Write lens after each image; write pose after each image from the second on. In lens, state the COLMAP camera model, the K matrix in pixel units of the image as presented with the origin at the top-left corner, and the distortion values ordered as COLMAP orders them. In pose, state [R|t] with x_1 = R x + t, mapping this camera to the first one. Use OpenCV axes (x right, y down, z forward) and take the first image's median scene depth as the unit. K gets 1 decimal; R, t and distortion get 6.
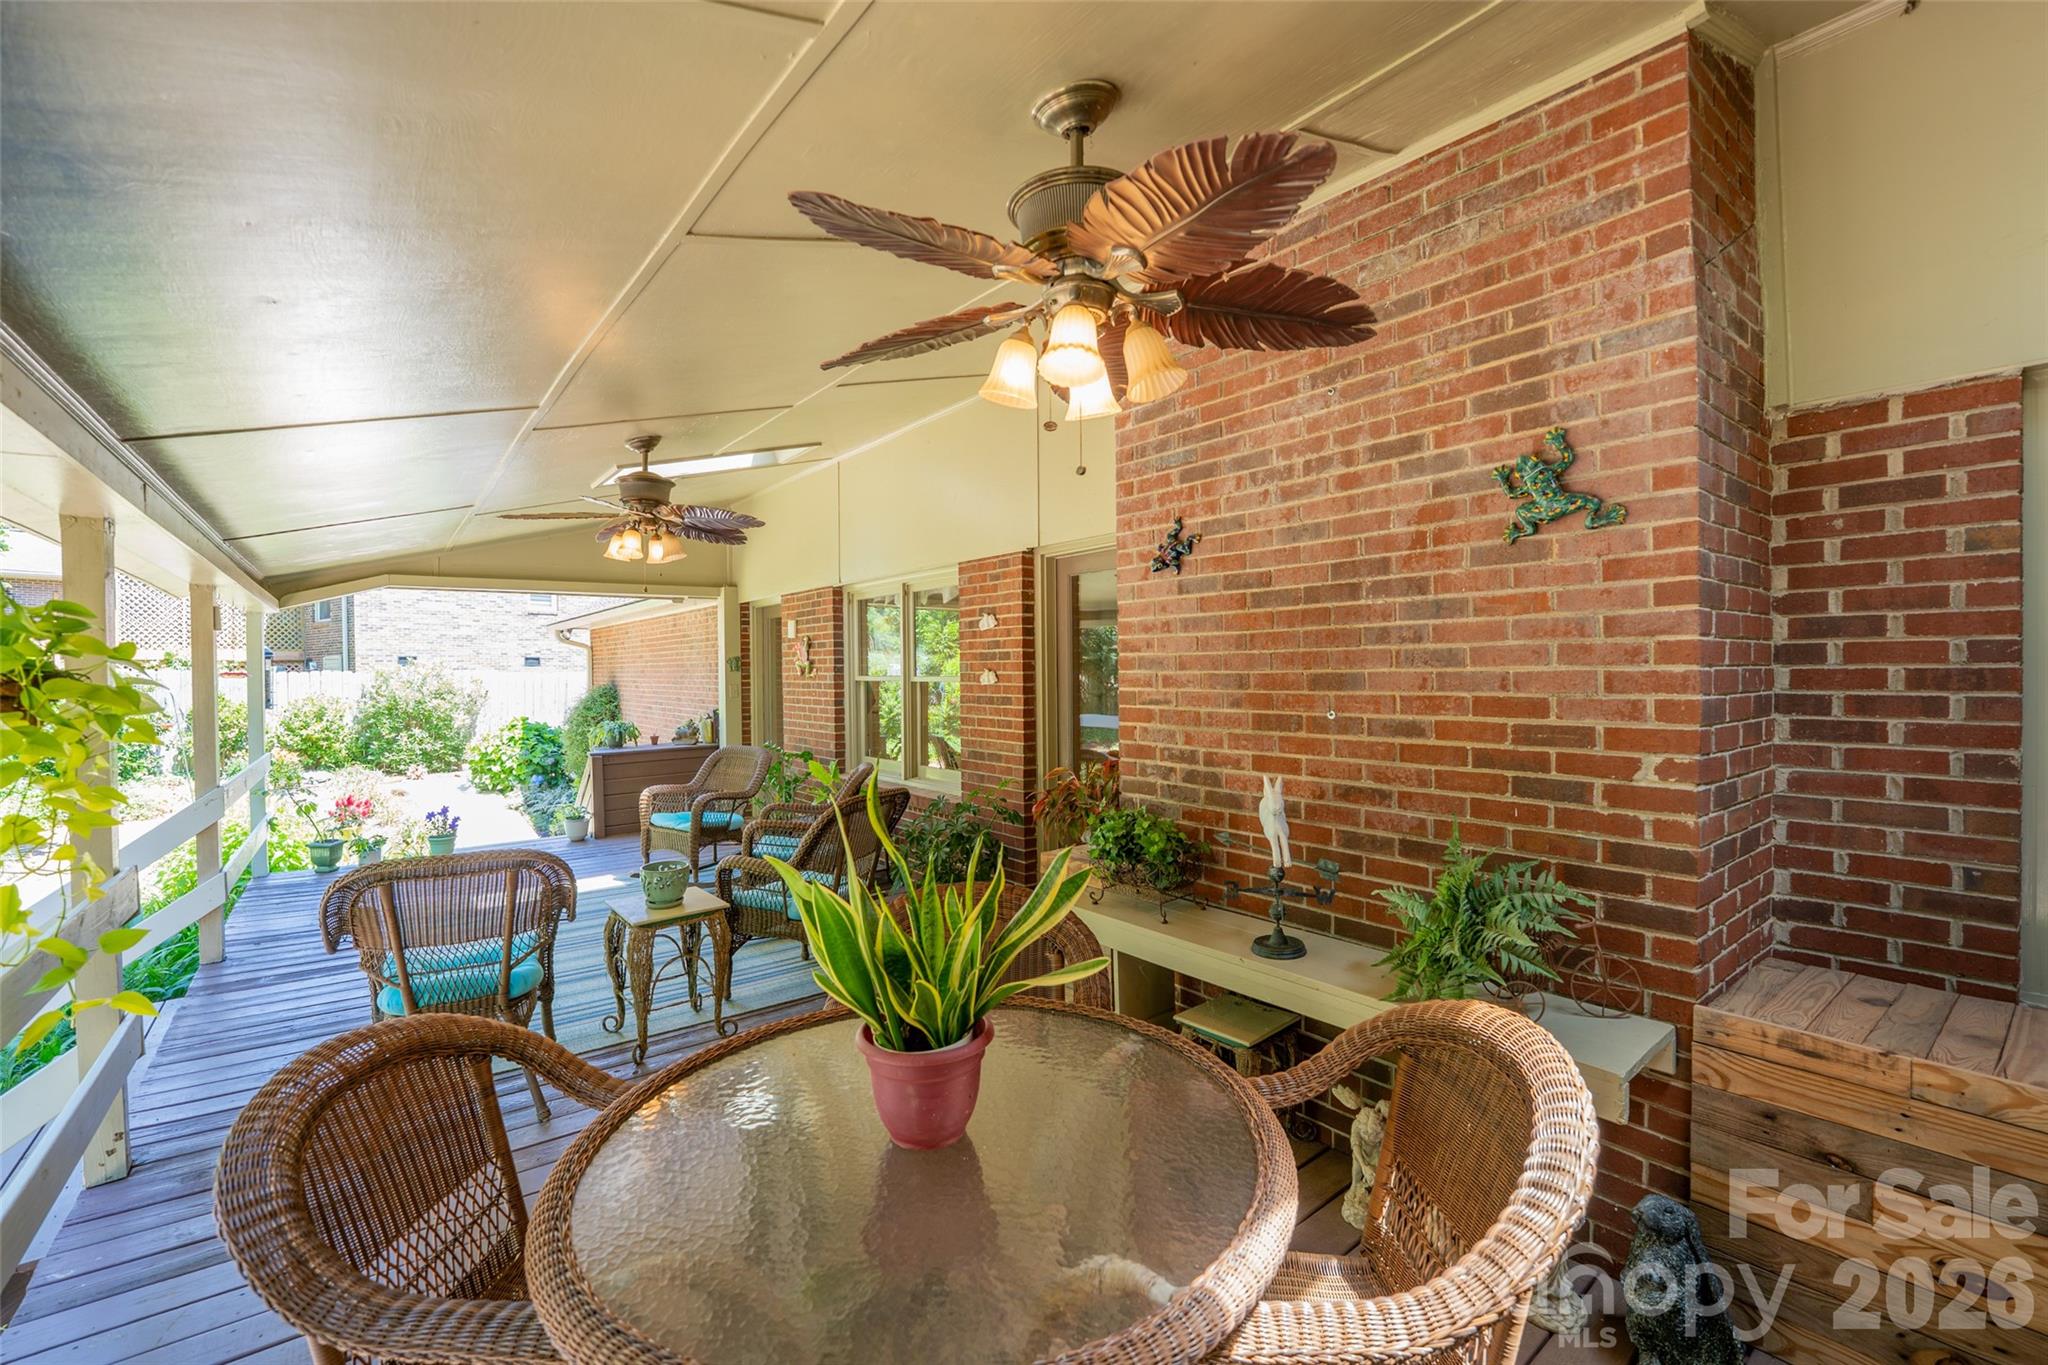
lens RADIAL K [[869.4, 0, 1018.5], [0, 869.4, 657.8], [0, 0, 1]] dist [-0.002688, -0.000236]
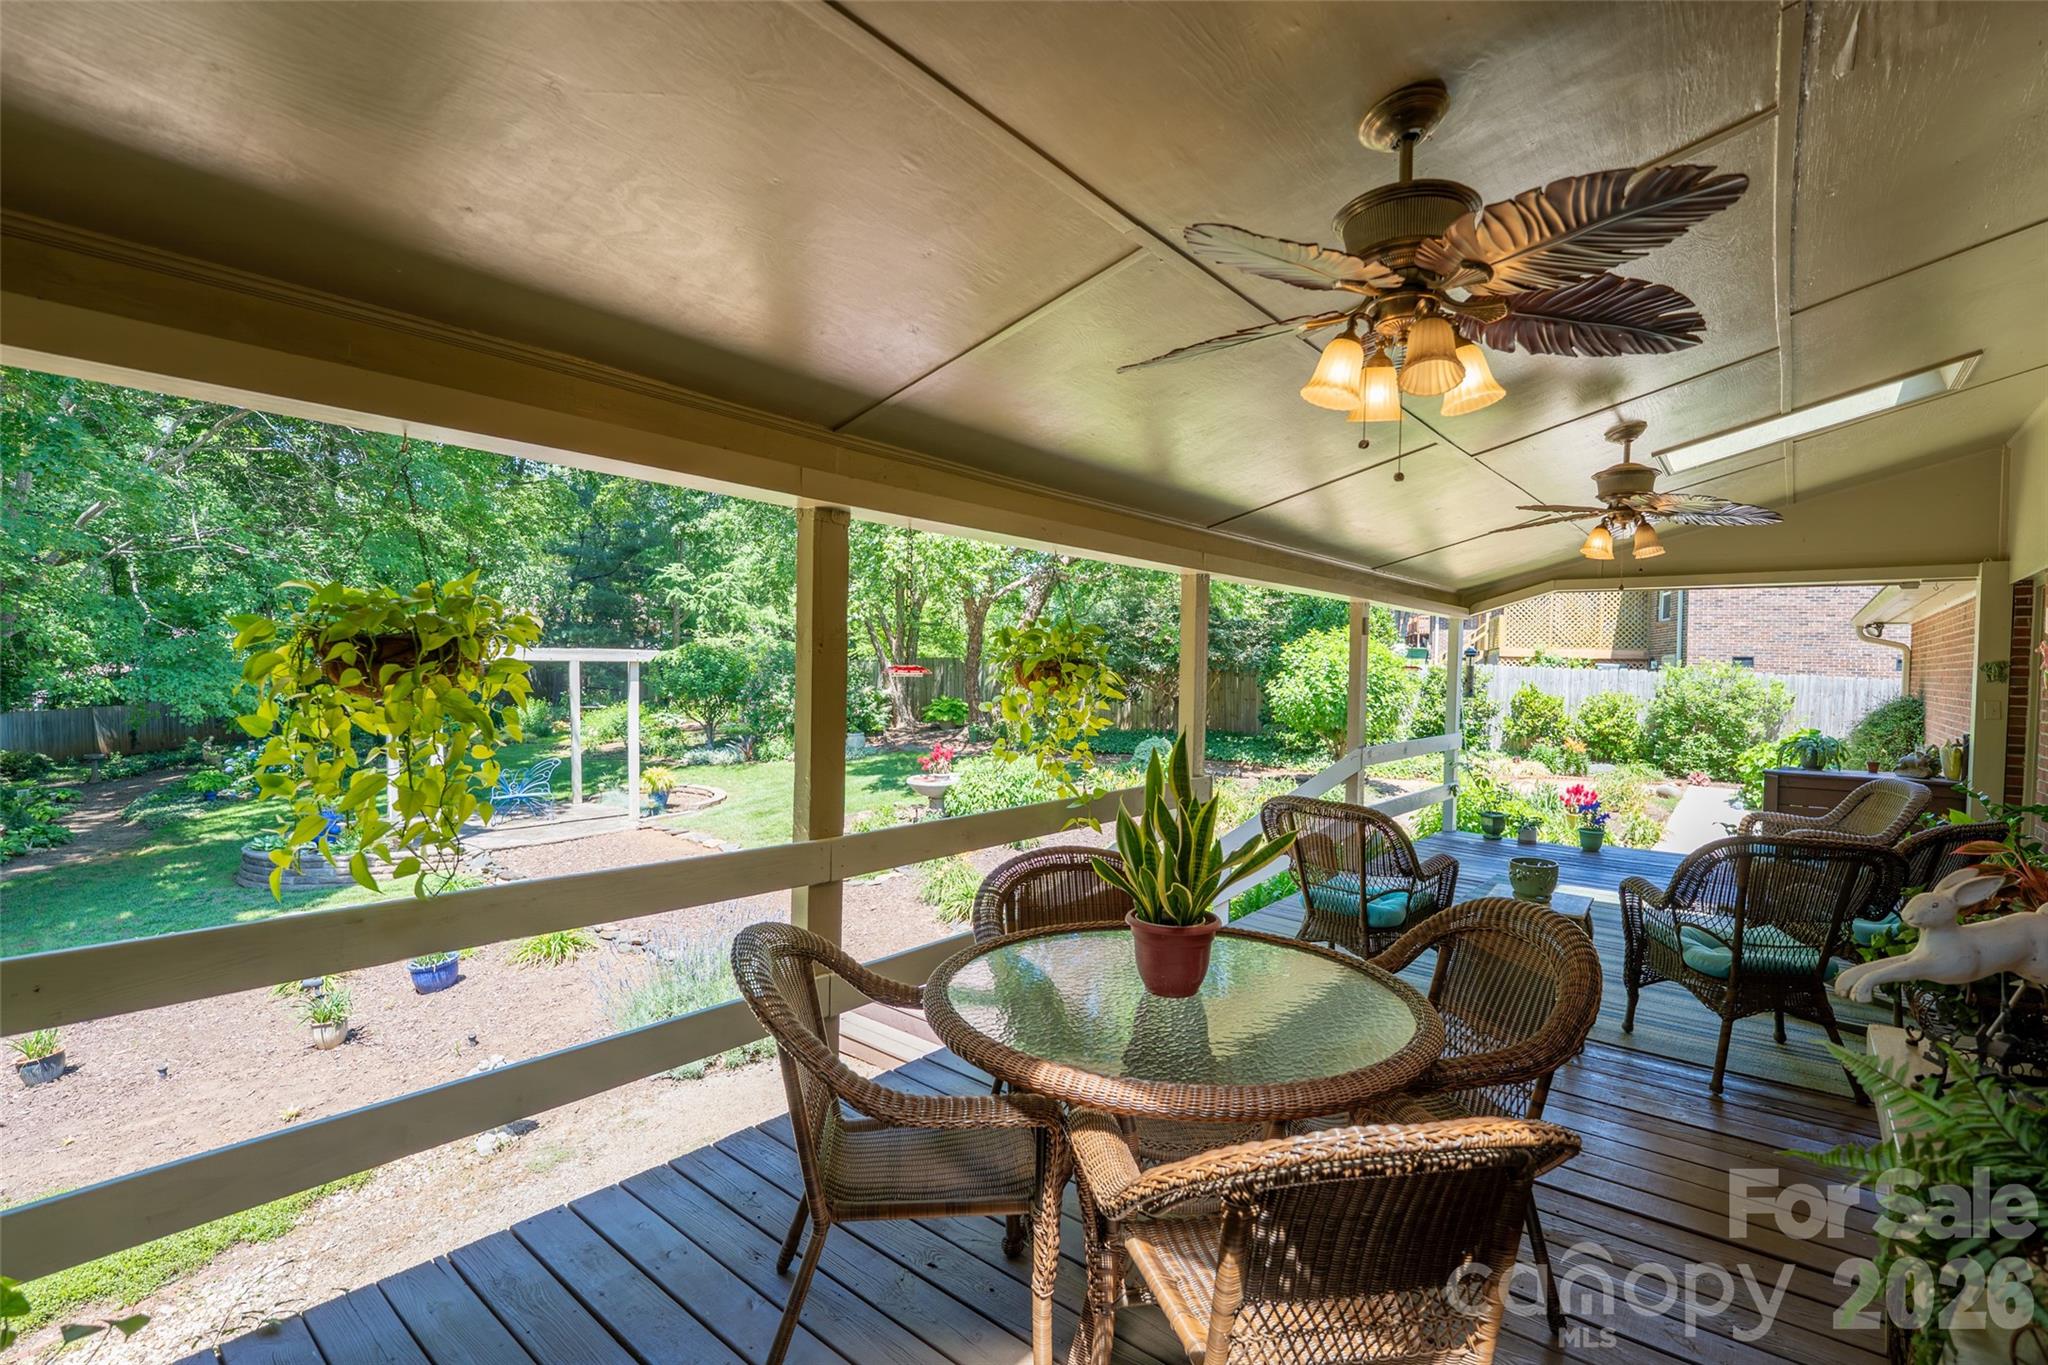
lens RADIAL K [[943.3, 0, 1024.0], [0, 943.3, 682.5], [0, 0, 1]] dist [0.000044, 0.000197]
pose [[0.230961, 0.038202, -0.972213, 0.139095], [-0.012496, 0.999263, 0.036297, -0.001223], [0.972883, 0.003766, 0.231269, 0.042152]]
